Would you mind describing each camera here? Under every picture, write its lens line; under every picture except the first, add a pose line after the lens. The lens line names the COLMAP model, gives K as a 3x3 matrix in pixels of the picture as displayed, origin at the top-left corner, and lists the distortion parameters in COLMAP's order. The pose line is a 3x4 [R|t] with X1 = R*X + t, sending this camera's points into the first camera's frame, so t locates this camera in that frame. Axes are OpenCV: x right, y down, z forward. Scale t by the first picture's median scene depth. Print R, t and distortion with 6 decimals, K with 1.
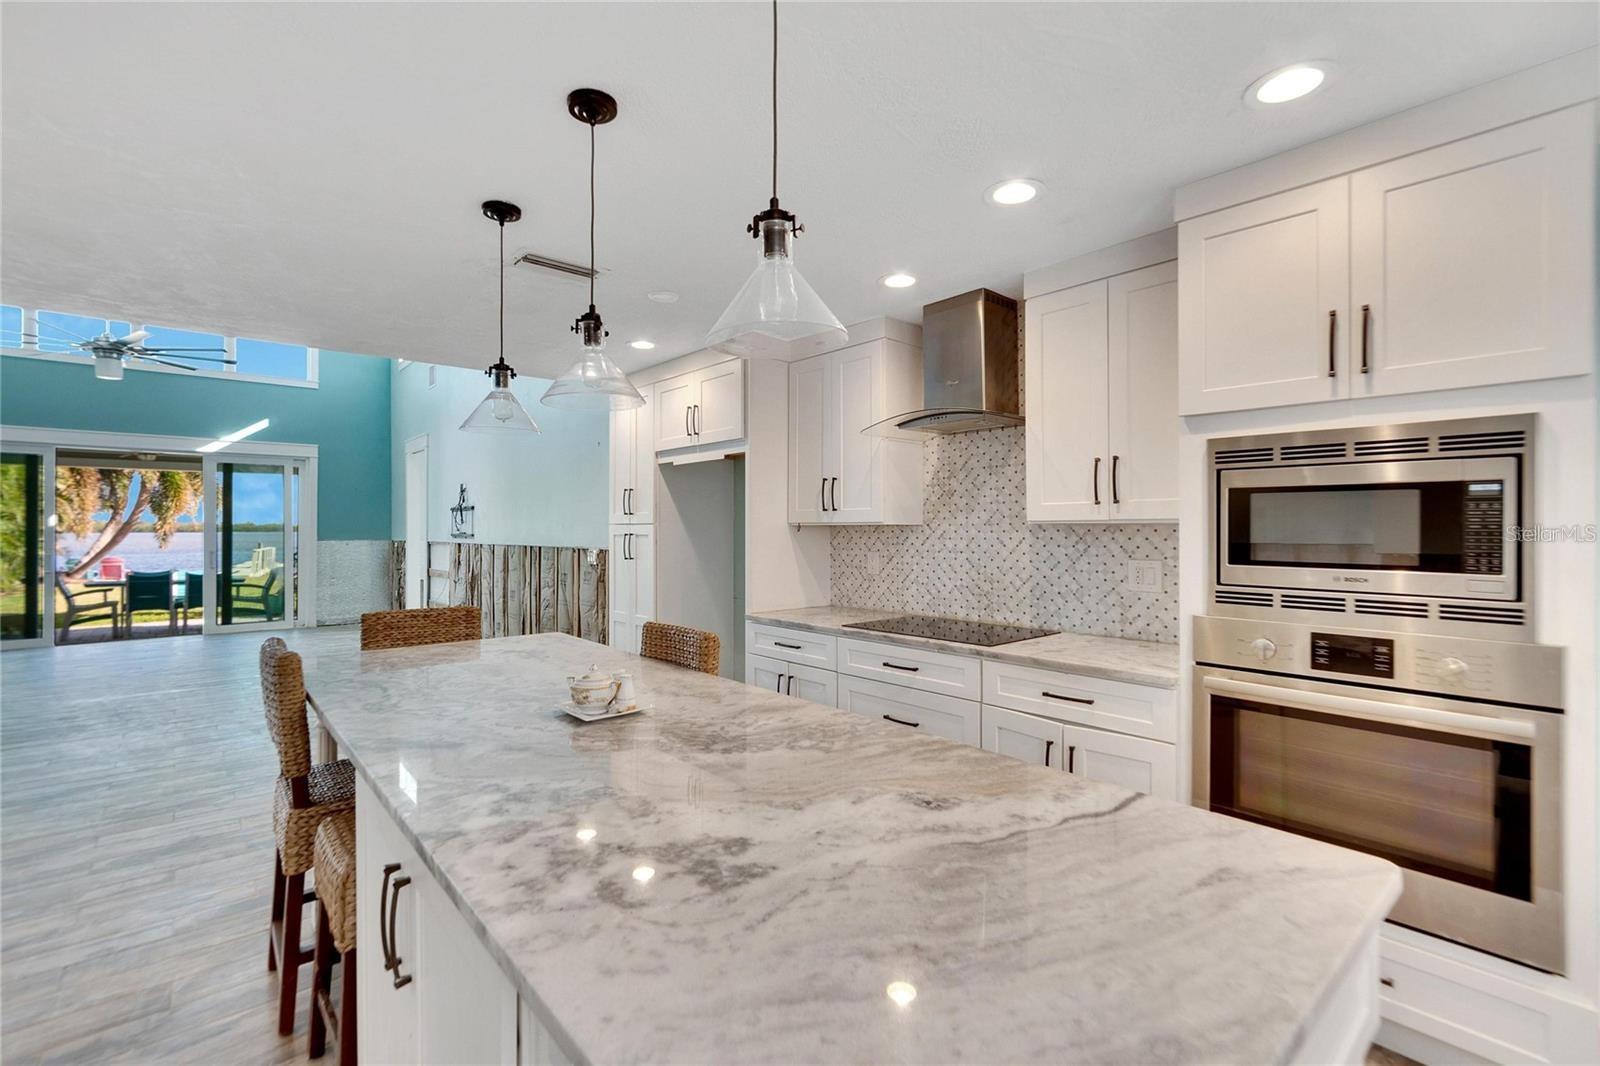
lens RADIAL K [[713.5, 0, 785.1], [0, 713.5, 523.9], [0, 0, 1]] dist [-0.001995, -0.000181]
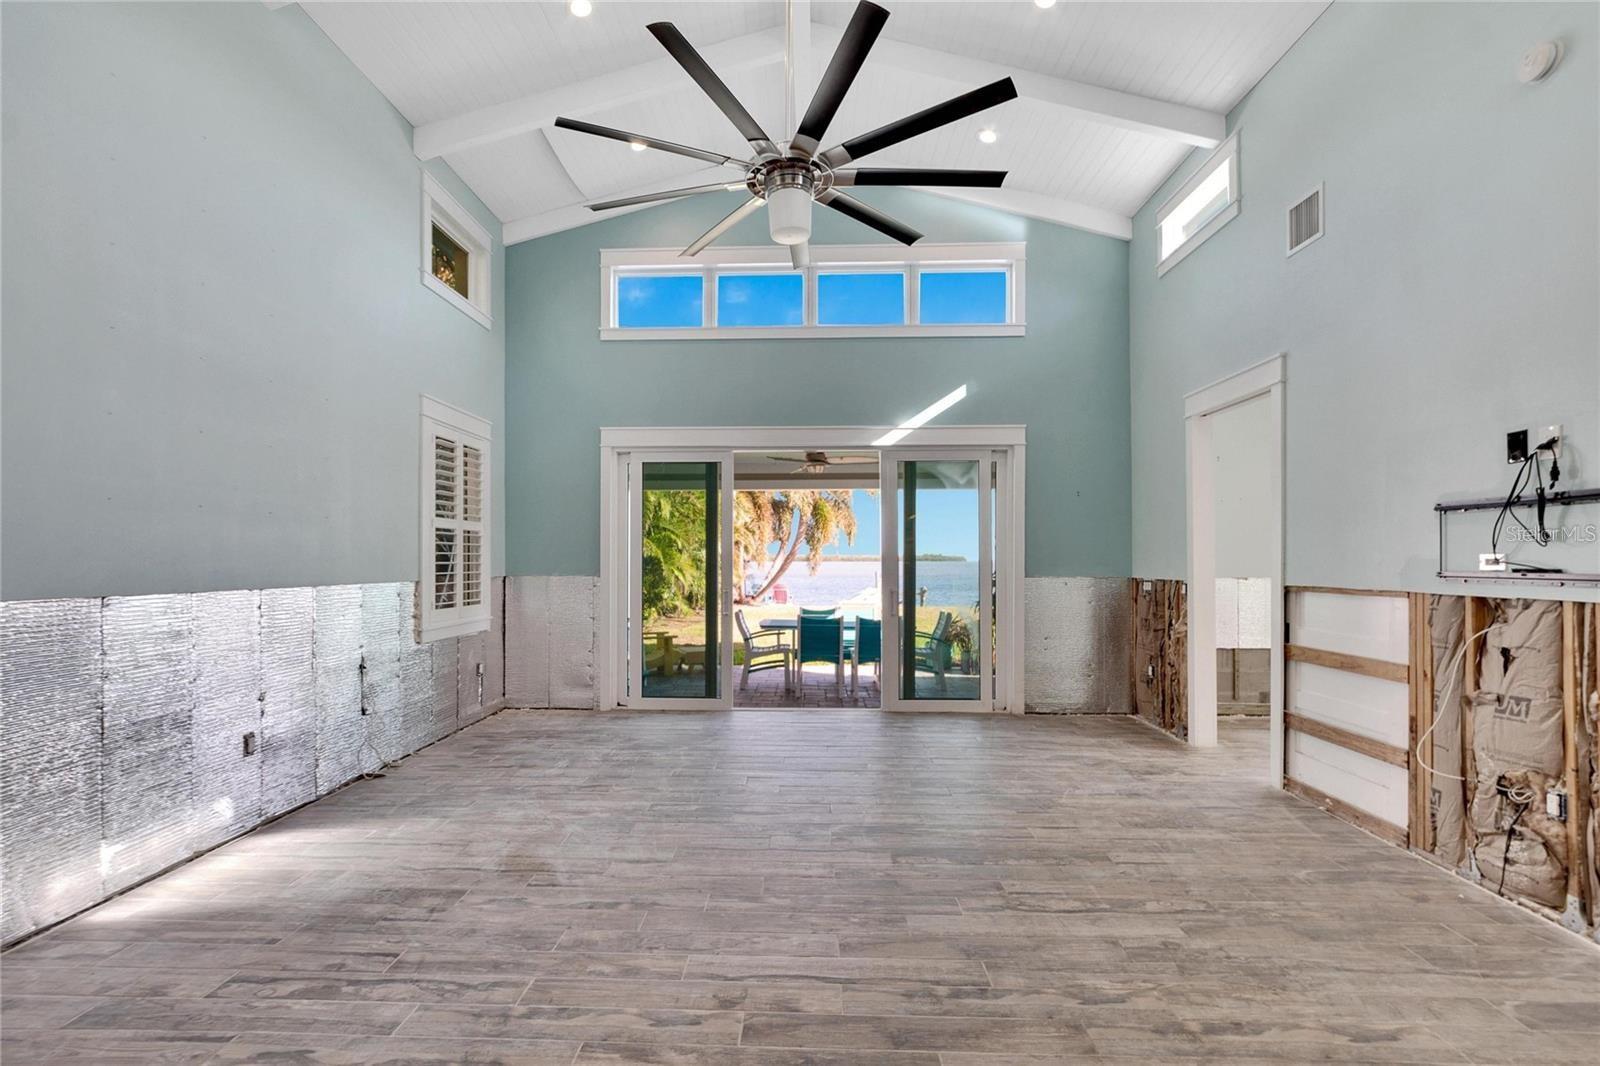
lens RADIAL K [[708.9, 0, 788.5], [0, 708.9, 555.3], [0, 0, 1]] dist [-0.005698, 0.000311]
pose [[0.736193, -0.001542, -0.676770, -1.106154], [0.002530, 0.999997, 0.000473, 0.009562], [0.676767, -0.002060, 0.736195, 1.143300]]
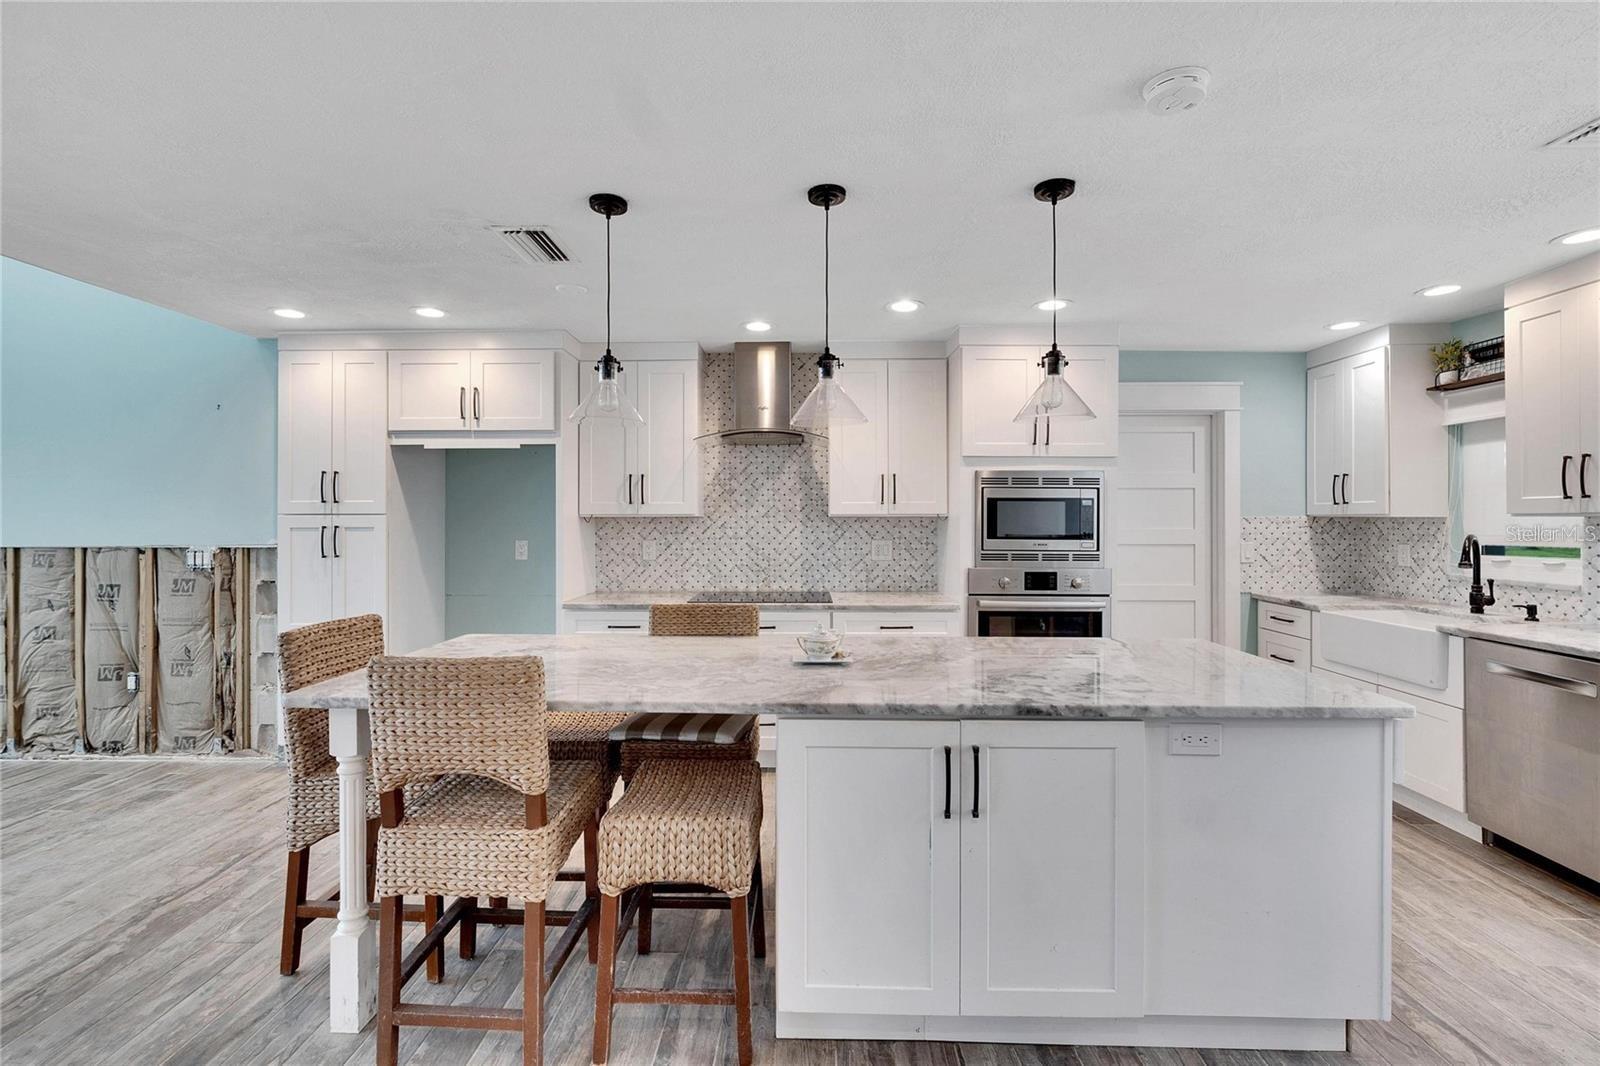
lens RADIAL K [[708.9, 0, 789.7], [0, 708.9, 517.8], [0, 0, 1]] dist [-0.004521, -0.000166]
pose [[0.670599, 0.003110, 0.741814, -0.628617], [-0.004898, 0.999988, 0.000236, 0.002185], [-0.741804, -0.003791, 0.670606, 0.088090]]
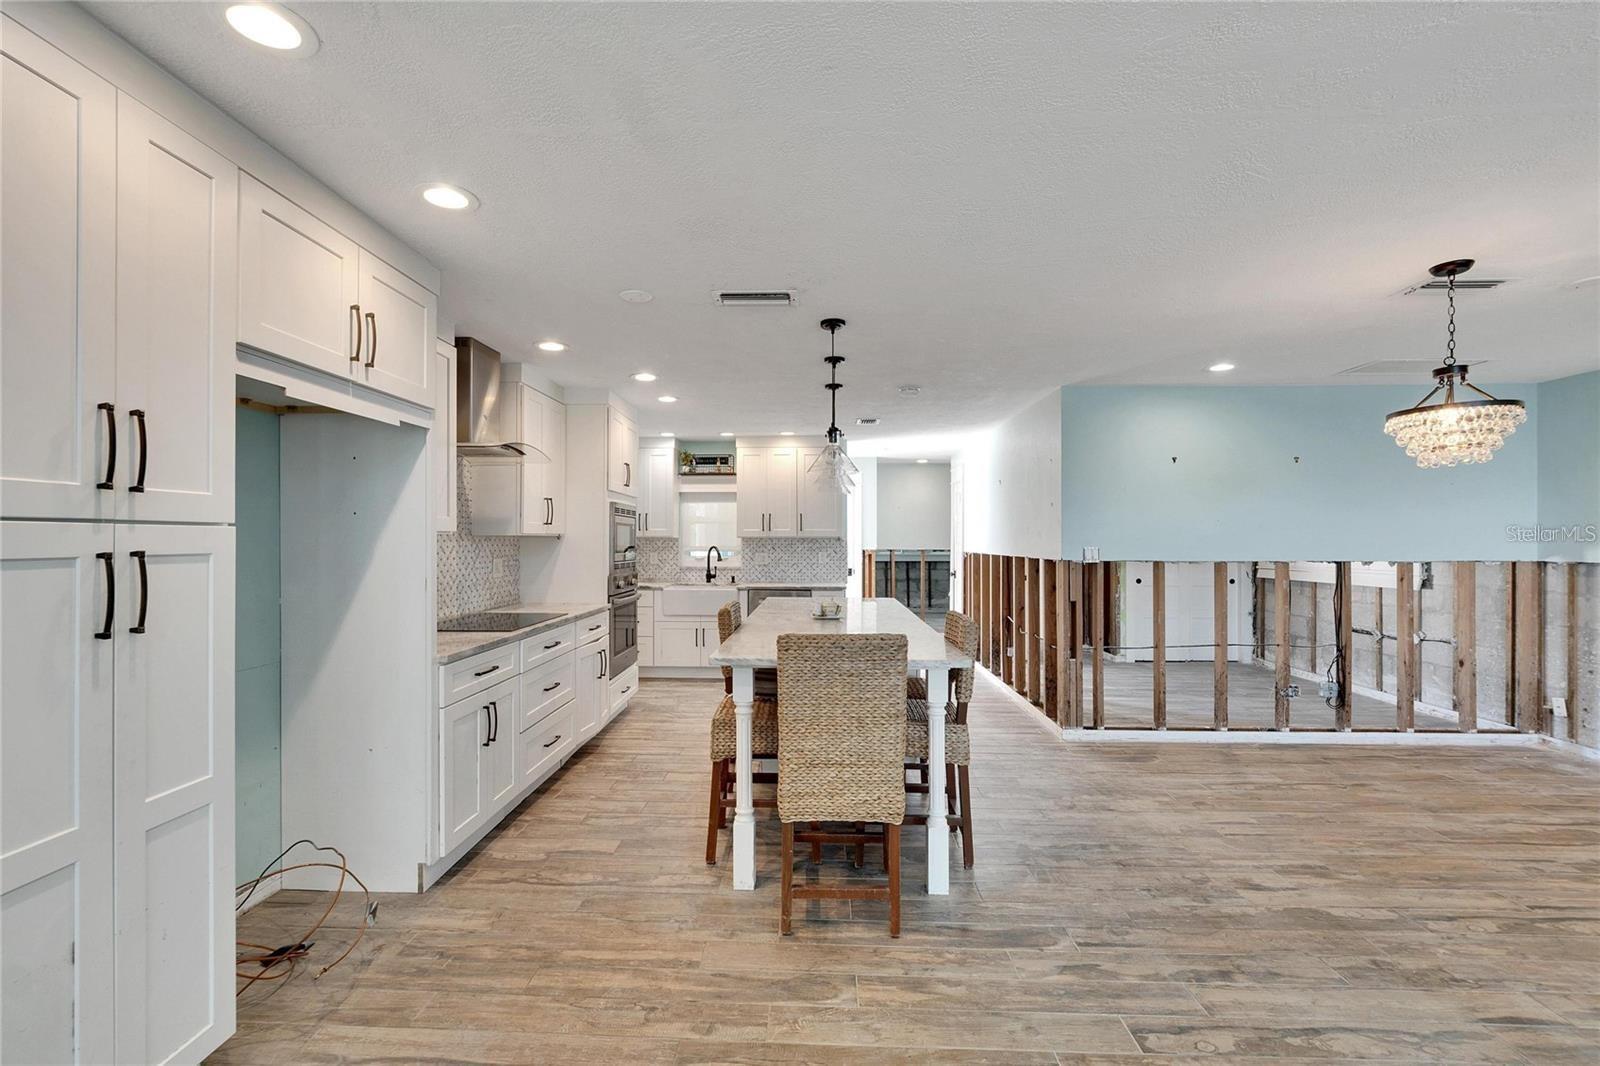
lens RADIAL K [[698.1, 0, 787.8], [0, 698.1, 536.3], [0, 0, 1]] dist [-0.019275, 0.005787]
pose [[-0.730598, 0.003479, 0.682799, -0.852699], [-0.004428, 0.999942, -0.009833, 0.011030], [-0.682794, -0.010208, -0.730540, 1.372470]]
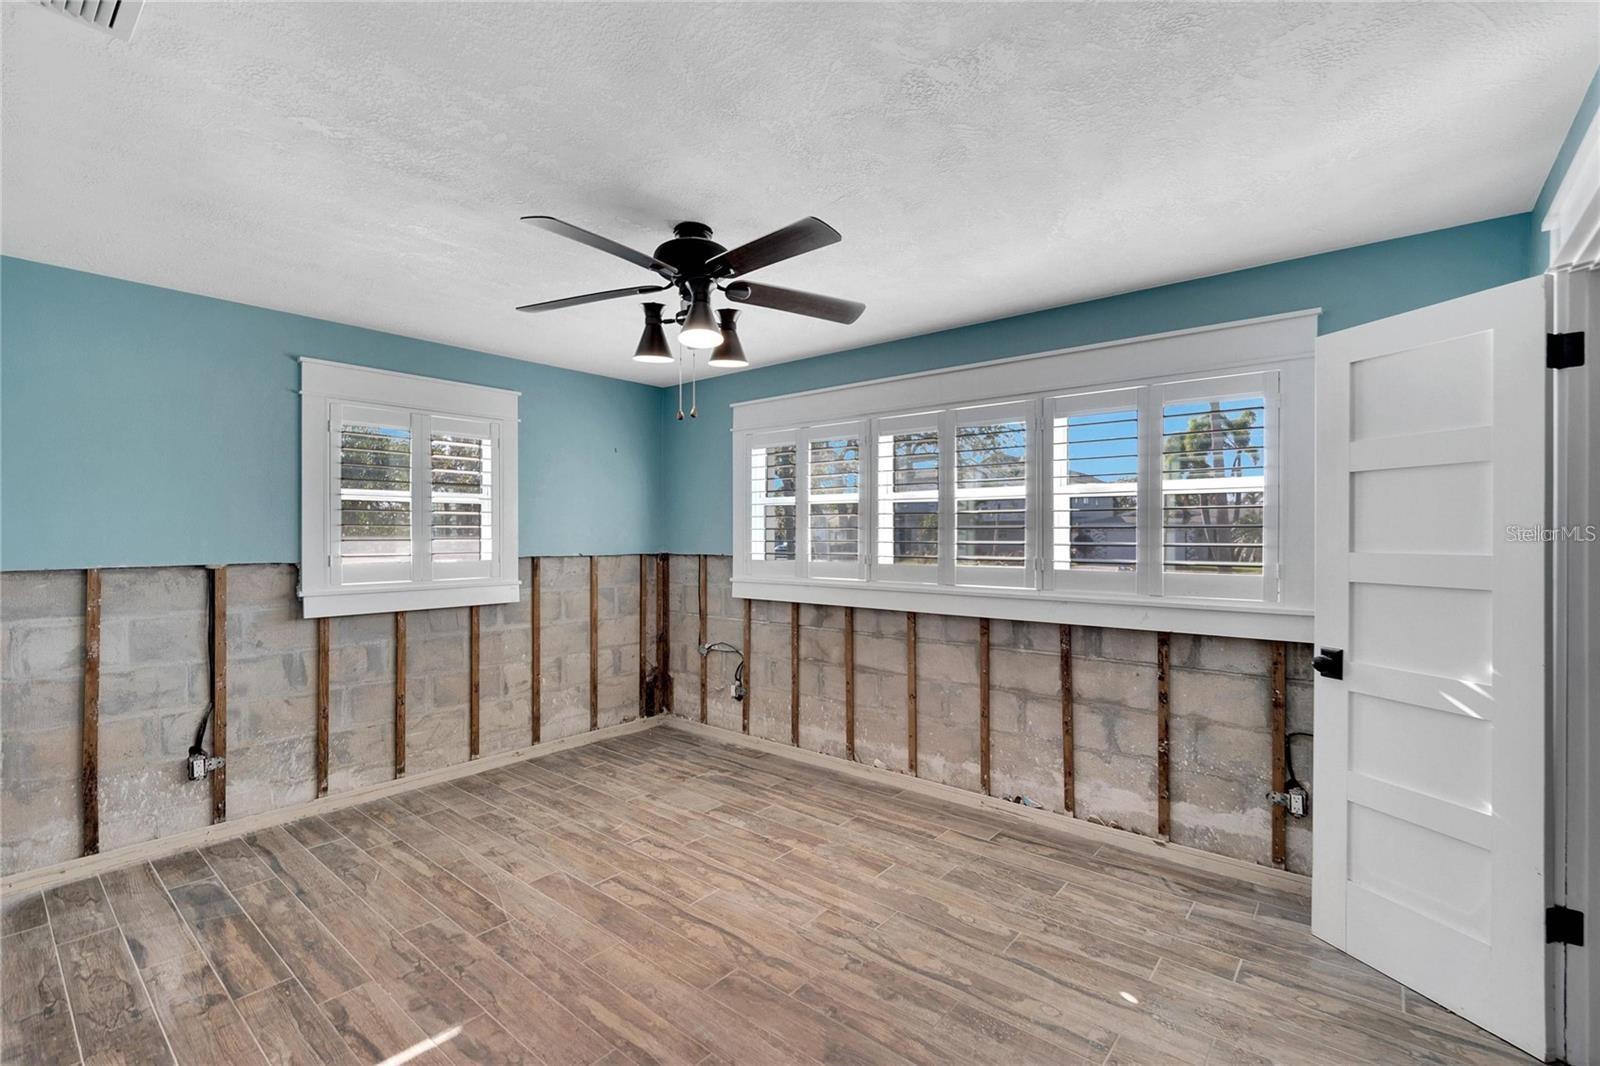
lens RADIAL K [[728.4, 0, 776.9], [0, 728.4, 538.4], [0, 0, 1]] dist [0.001179, -0.000303]
pose [[-0.144979, -0.004601, 0.989424, 0.332381], [-0.004624, 0.999981, 0.003973, -0.010604], [-0.989424, -0.003999, -0.144998, -1.277129]]
